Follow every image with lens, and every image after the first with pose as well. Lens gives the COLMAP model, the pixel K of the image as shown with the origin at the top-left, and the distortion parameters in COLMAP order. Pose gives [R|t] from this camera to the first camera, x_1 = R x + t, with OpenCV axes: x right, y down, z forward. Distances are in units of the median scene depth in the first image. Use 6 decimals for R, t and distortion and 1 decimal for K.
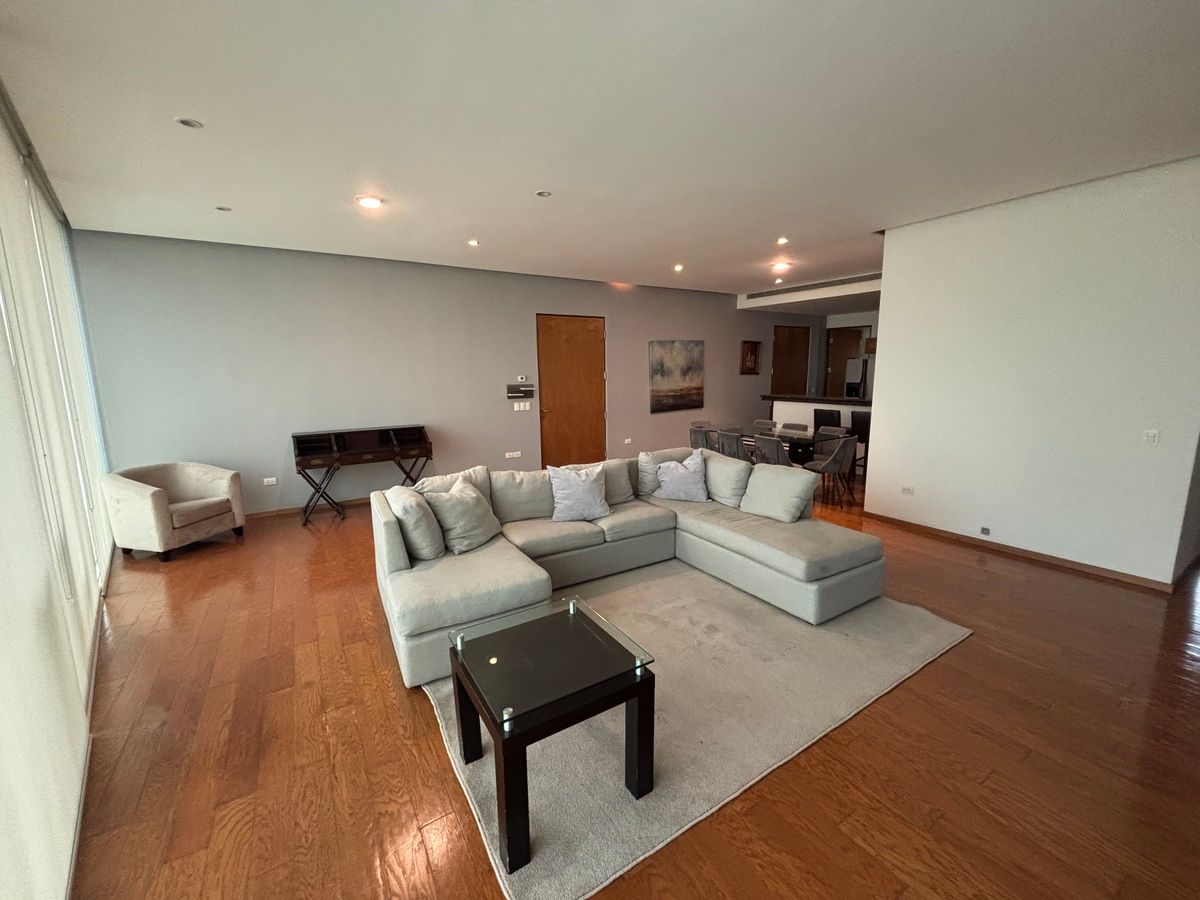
lens RADIAL K [[479.9, 0, 596.6], [0, 479.9, 446.7], [0, 0, 1]] dist [-0.001847, -0.000127]
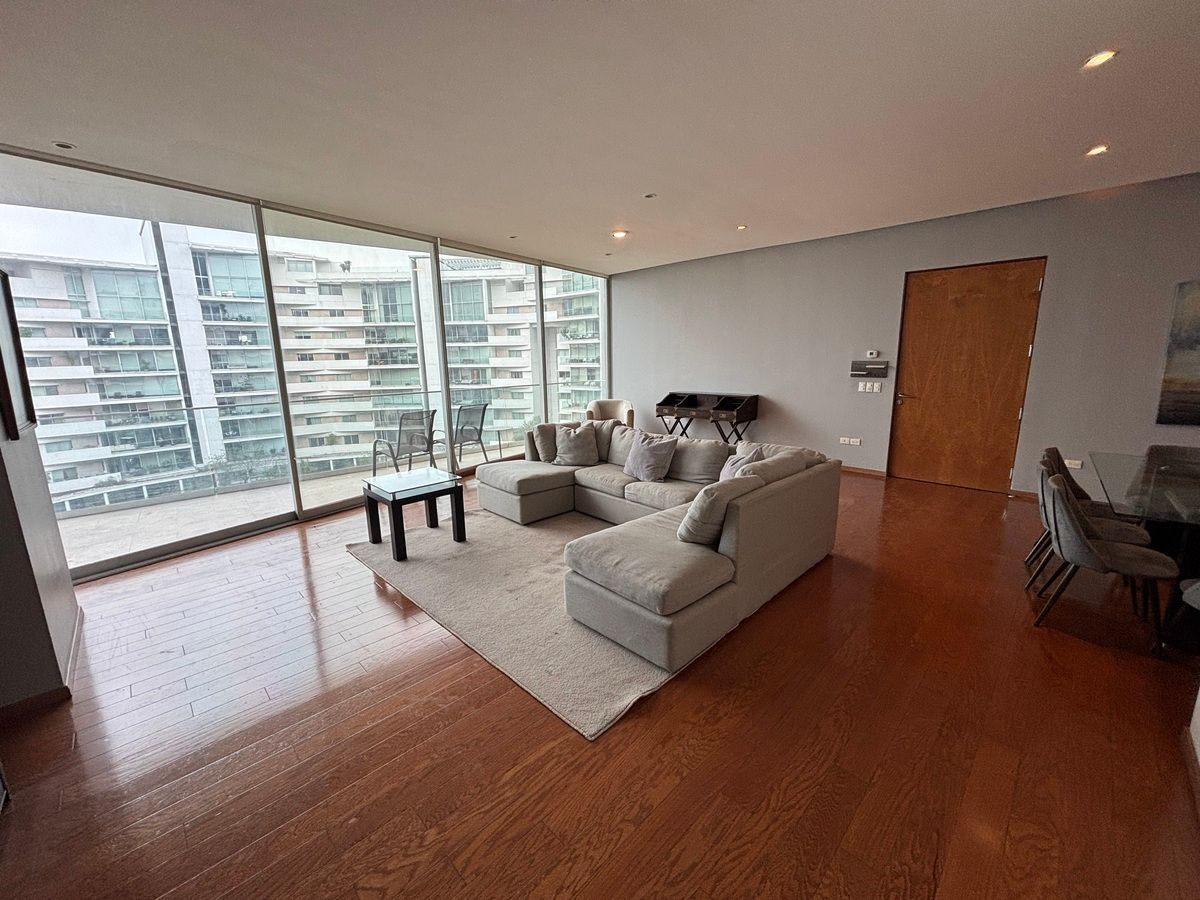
lens RADIAL K [[479.9, 0, 596.6], [0, 479.9, 446.7], [0, 0, 1]] dist [-0.001847, -0.000127]
pose [[0.215655, 0.197258, -0.956338, 0.580846], [-0.139688, 0.975542, 0.169719, -0.058321], [0.966427, 0.096988, 0.237935, 0.344609]]
